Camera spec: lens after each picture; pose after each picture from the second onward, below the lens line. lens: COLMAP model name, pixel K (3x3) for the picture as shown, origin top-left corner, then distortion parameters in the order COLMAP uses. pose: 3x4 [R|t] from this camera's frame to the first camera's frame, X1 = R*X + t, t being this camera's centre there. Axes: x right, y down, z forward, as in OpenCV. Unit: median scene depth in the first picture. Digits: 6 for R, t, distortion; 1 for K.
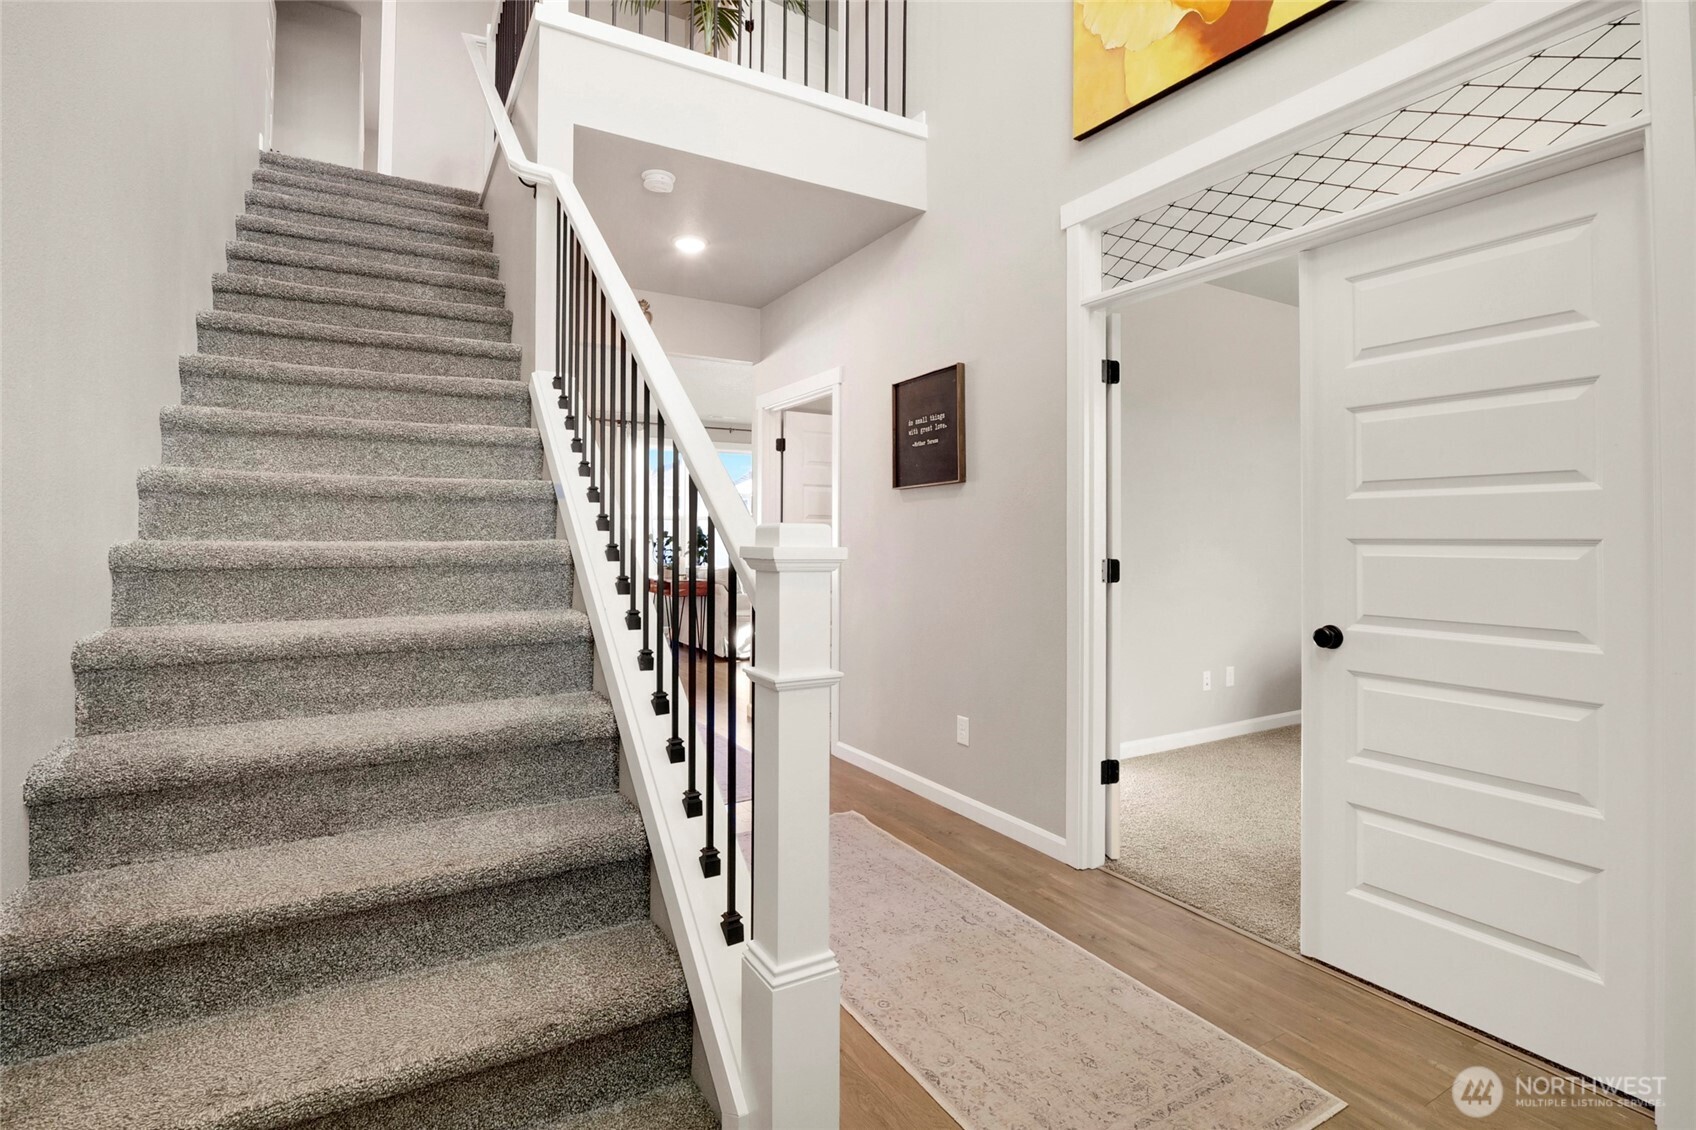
lens RADIAL K [[801.1, 0, 840.7], [0, 801.1, 530.4], [0, 0, 1]] dist [-0.011759, -0.000101]
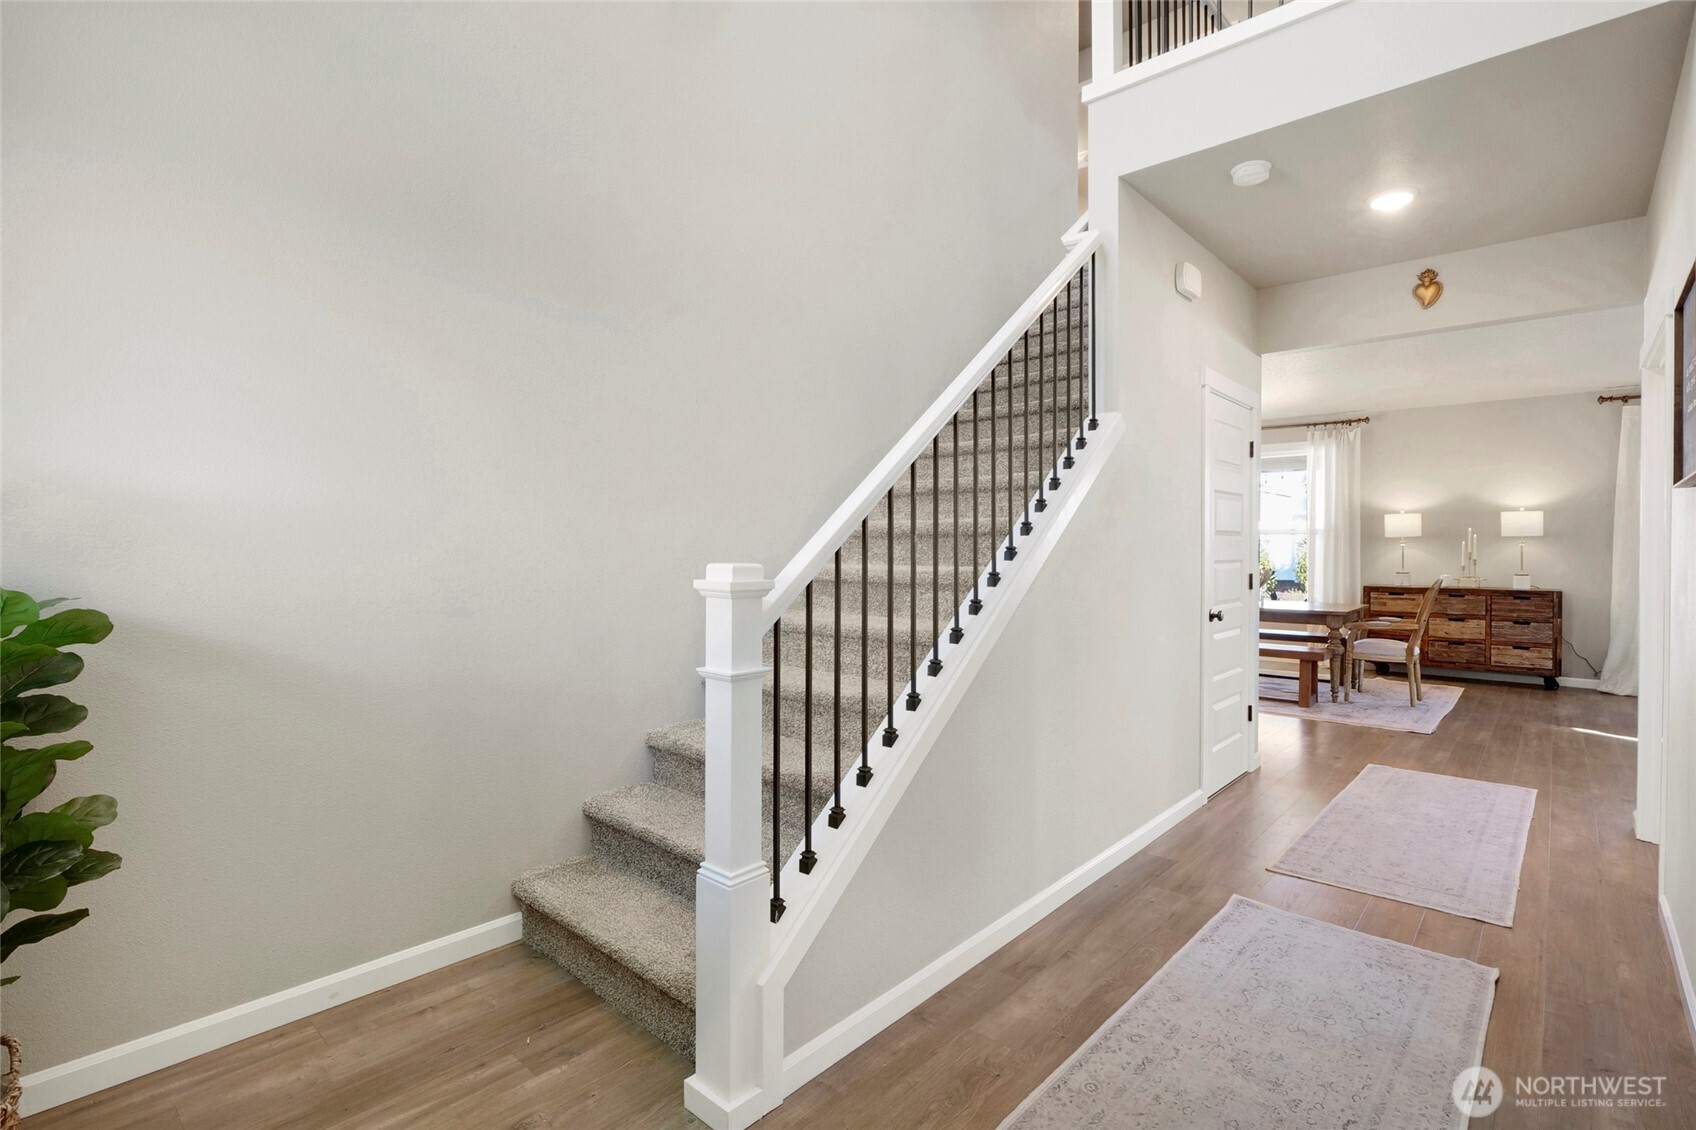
lens RADIAL K [[799.5, 0, 845.9], [0, 799.5, 559.1], [0, 0, 1]] dist [-0.020641, -0.000081]
pose [[0.297377, -0.003065, -0.954755, 0.903251], [0.008291, 0.999965, -0.000628, -0.001271], [0.954724, -0.007729, 0.297392, 0.524652]]
